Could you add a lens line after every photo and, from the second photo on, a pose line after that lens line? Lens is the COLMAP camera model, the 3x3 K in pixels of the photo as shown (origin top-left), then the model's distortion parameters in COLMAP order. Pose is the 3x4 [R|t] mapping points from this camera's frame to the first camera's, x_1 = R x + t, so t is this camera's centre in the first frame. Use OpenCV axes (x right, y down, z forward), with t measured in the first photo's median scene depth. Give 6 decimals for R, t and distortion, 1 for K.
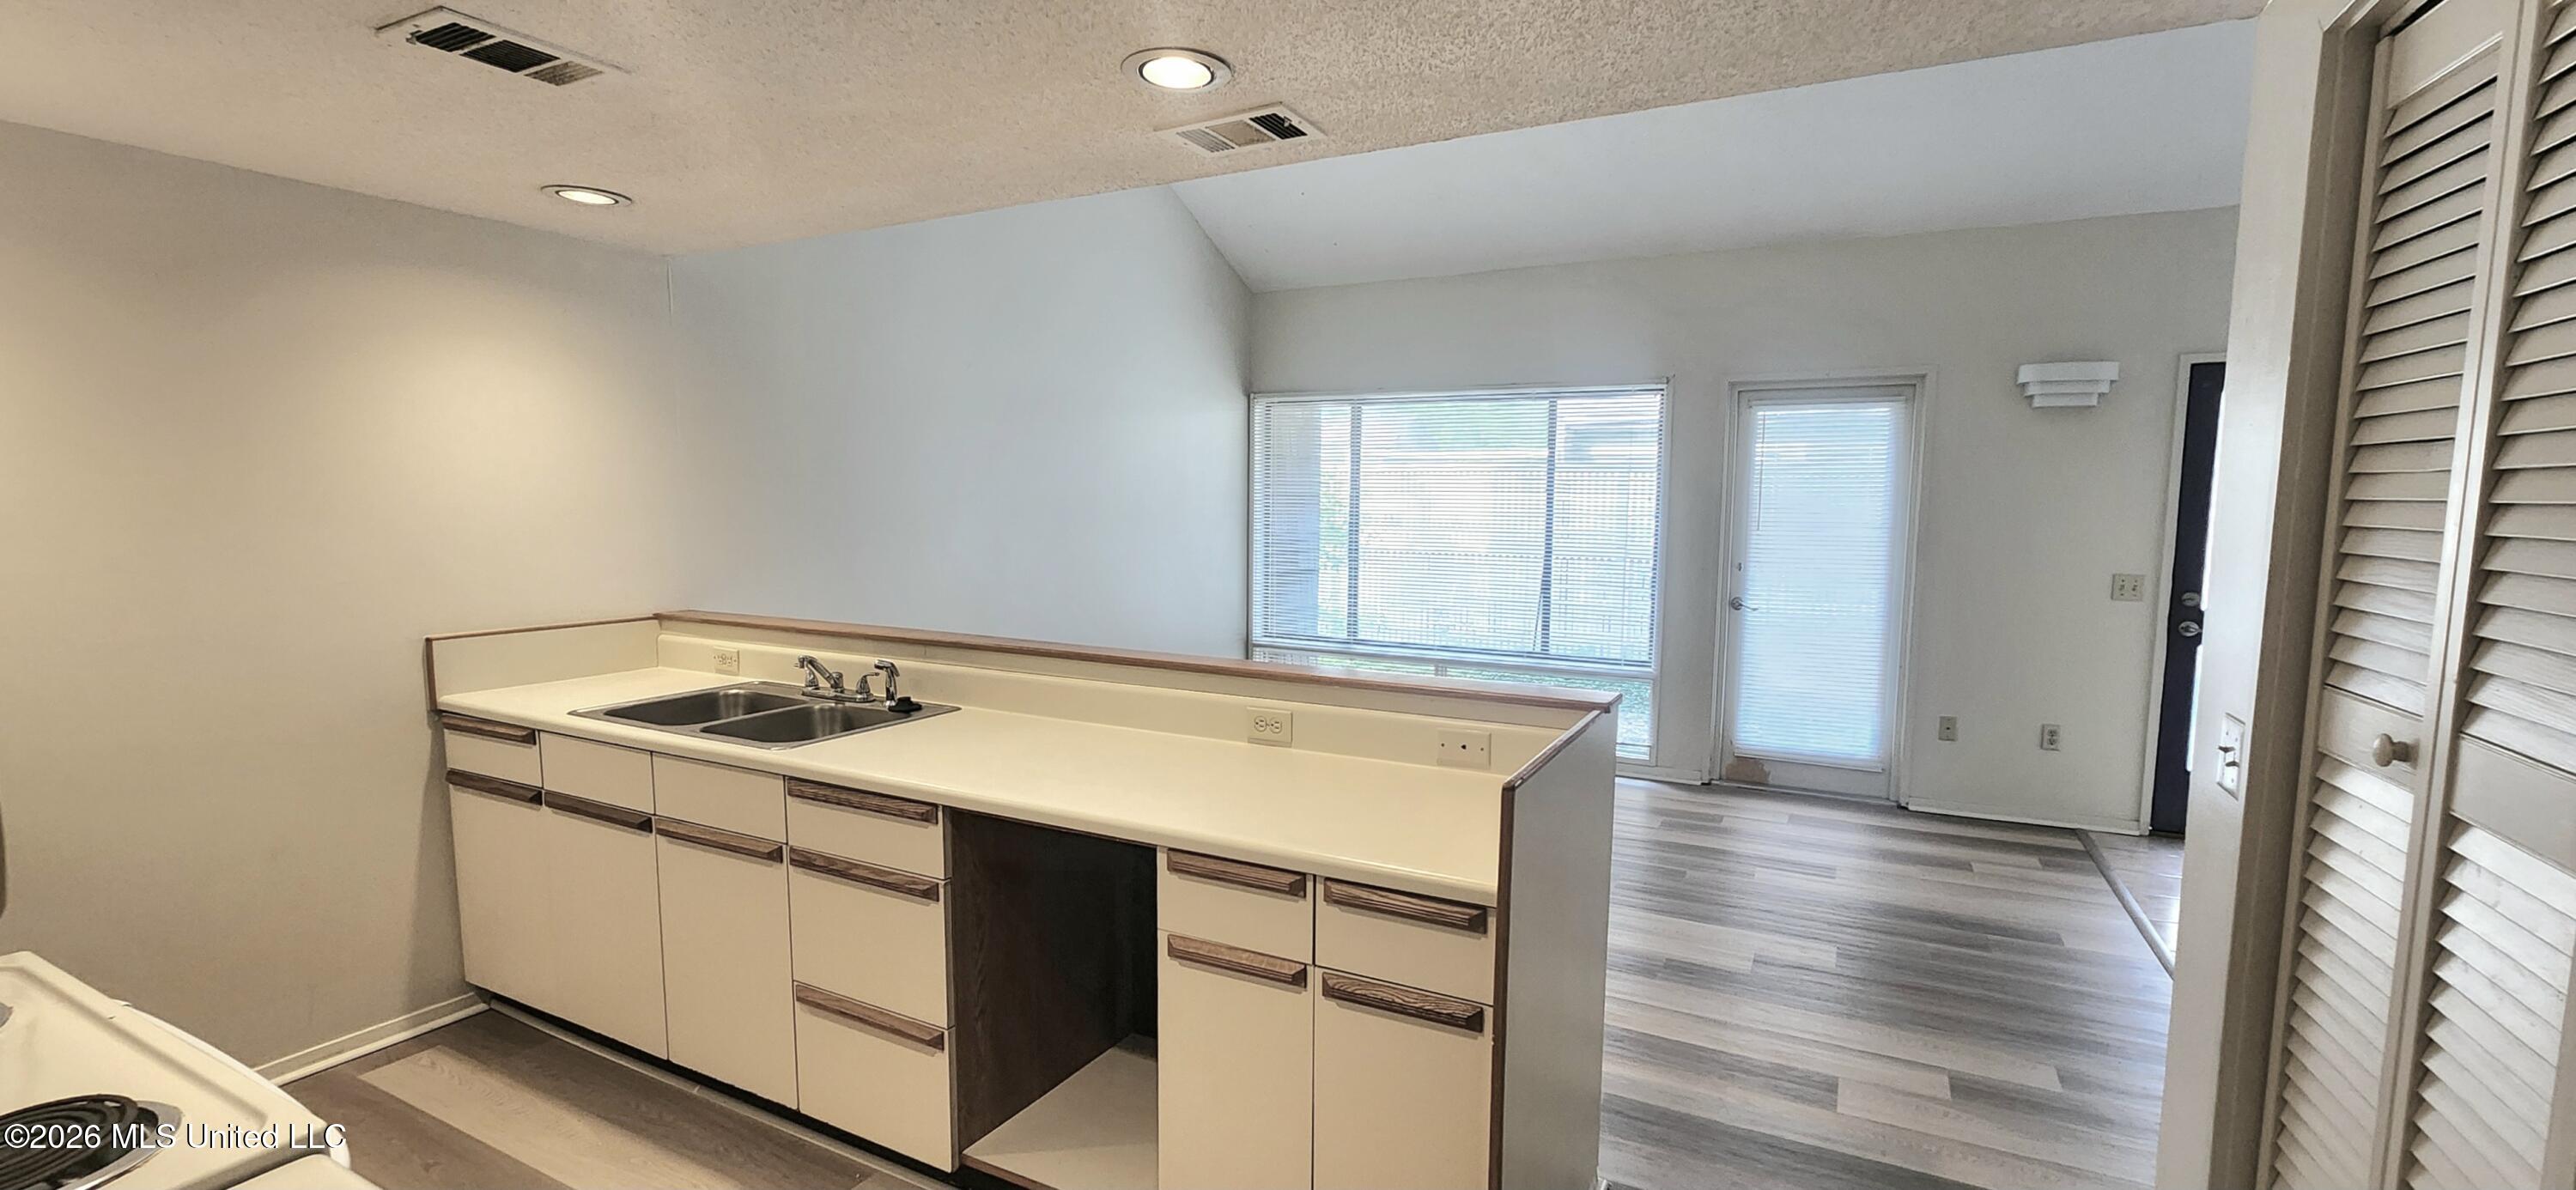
lens RADIAL K [[1051.9, 0, 1289.8], [0, 1051.9, 618.0], [0, 0, 1]] dist [-0.000550, 0.000013]
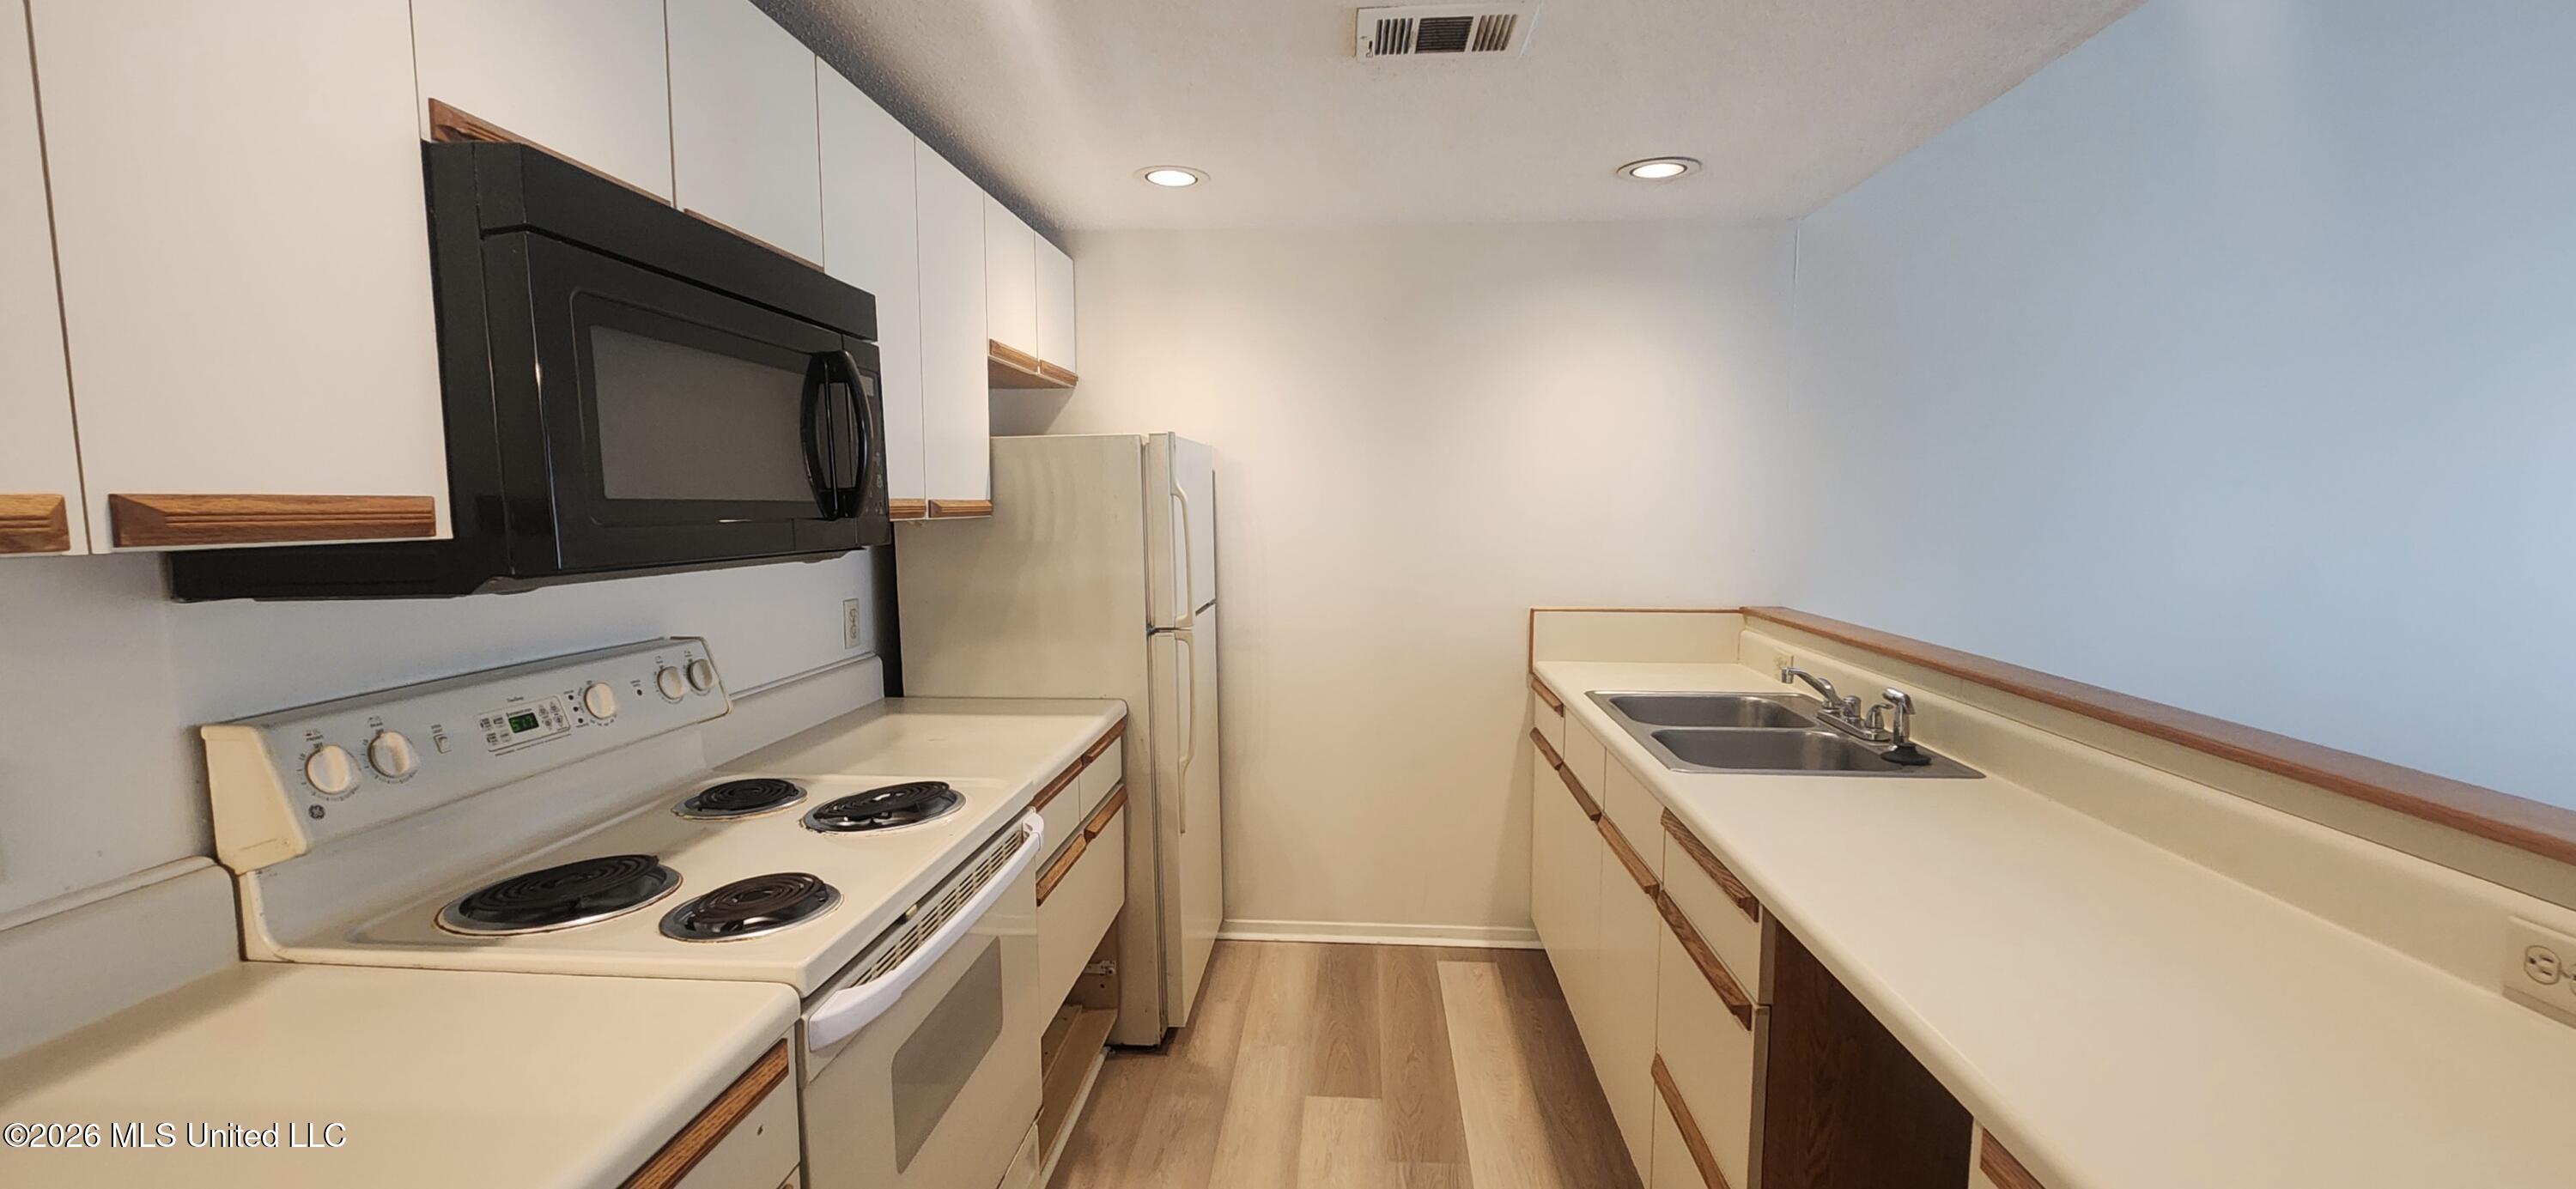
lens RADIAL K [[1051.8, 0, 1289.8], [0, 1051.8, 617.5], [0, 0, 1]] dist [-0.000550, 0.000013]
pose [[0.393317, 0.088209, -0.915162, 0.119784], [-0.098881, 0.993672, 0.053279, -0.006467], [0.914070, 0.069537, 0.399550, 0.316552]]
